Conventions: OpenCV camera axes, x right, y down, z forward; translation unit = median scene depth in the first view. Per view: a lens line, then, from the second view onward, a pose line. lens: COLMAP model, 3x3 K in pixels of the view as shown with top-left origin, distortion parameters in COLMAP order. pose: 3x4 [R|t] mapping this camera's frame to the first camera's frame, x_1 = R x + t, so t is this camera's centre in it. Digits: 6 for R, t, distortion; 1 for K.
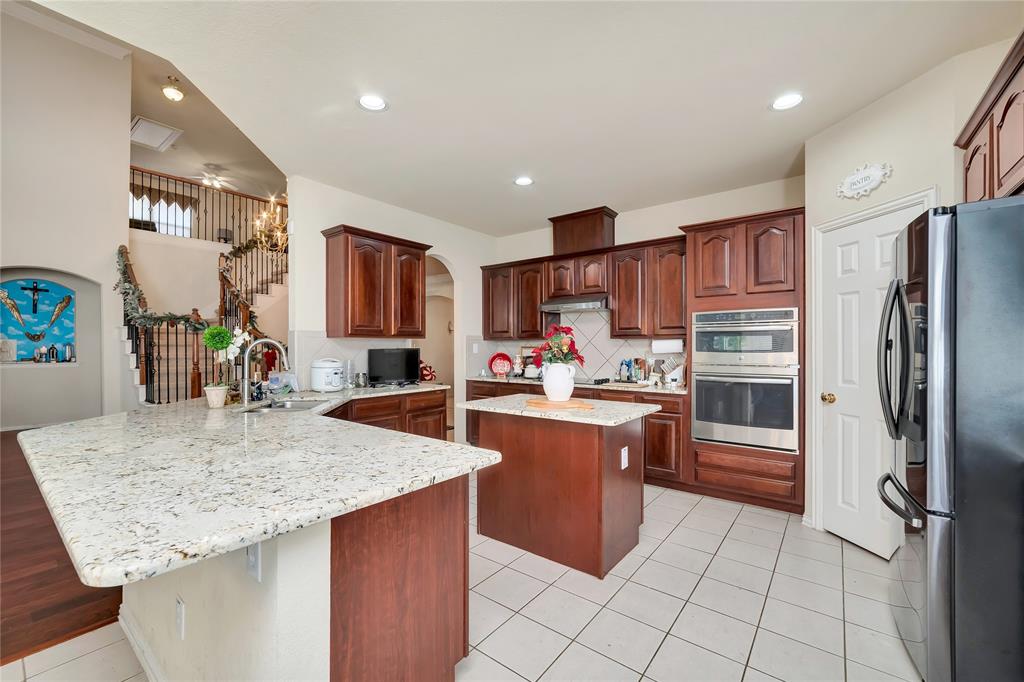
lens RADIAL K [[414.5, 0, 517.7], [0, 414.5, 347.7], [0, 0, 1]] dist [-0.007262, 0.004254]
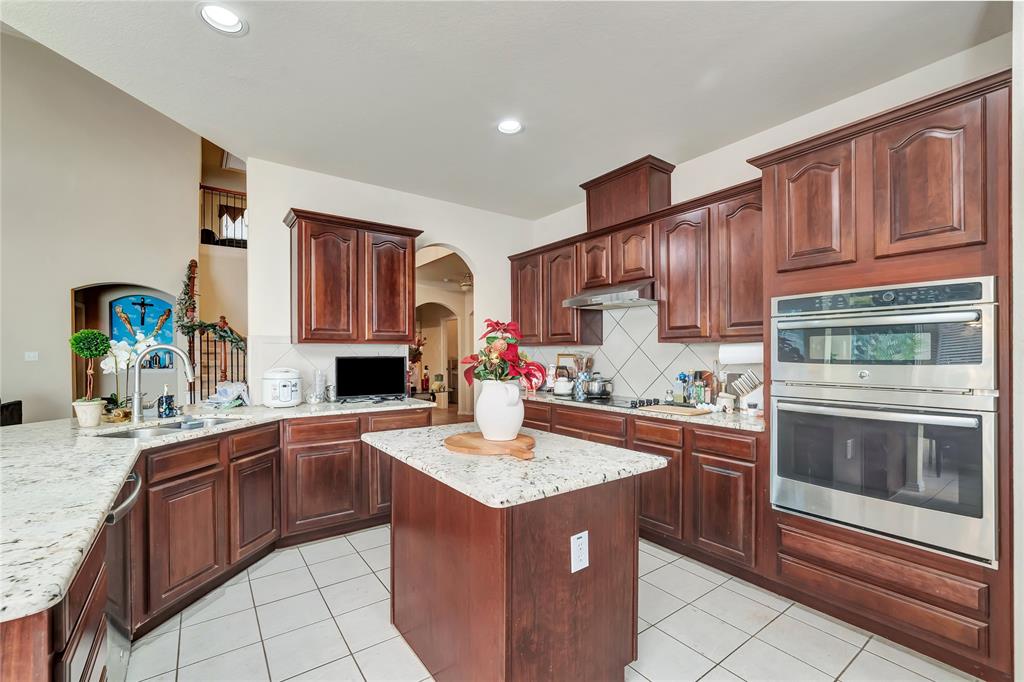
lens RADIAL K [[414.5, 0, 517.9], [0, 414.5, 354.0], [0, 0, 1]] dist [-0.007262, 0.004254]
pose [[0.956949, -0.000680, -0.290255, 0.236371], [0.000163, 0.999998, -0.001804, -0.001219], [0.290256, 0.001679, 0.956948, 0.307374]]
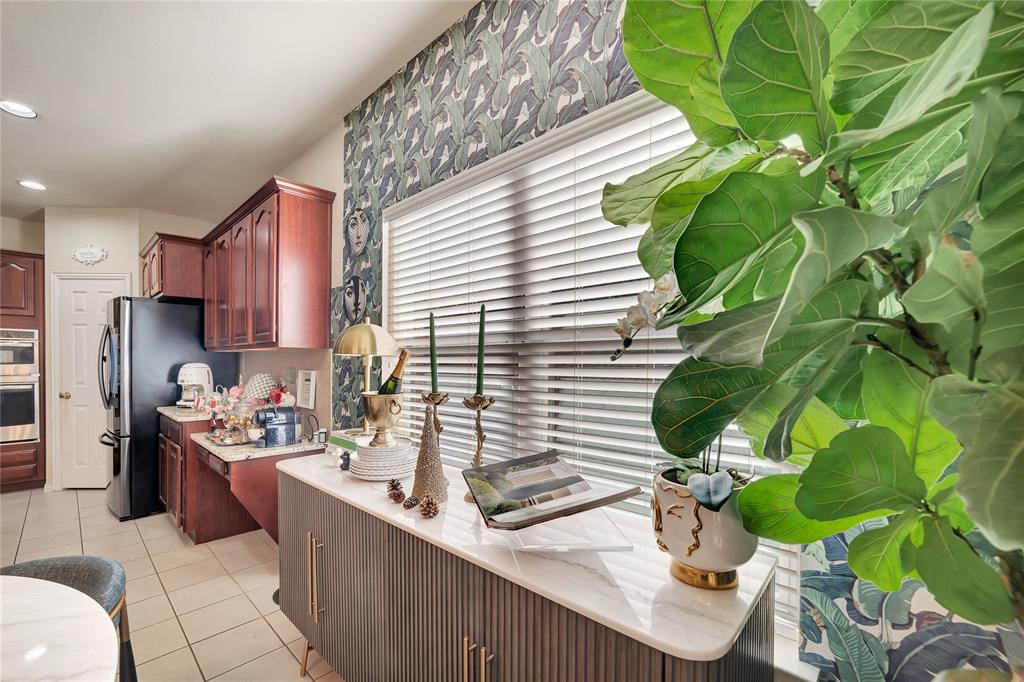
lens RADIAL K [[414.5, 0, 473.2], [0, 414.5, 356.5], [0, 0, 1]] dist [-0.007262, 0.004254]
pose [[0.133958, -0.003900, 0.990979, -0.382534], [0.003953, 0.999986, 0.003401, -0.009954], [-0.990979, 0.003462, 0.133971, -0.474606]]
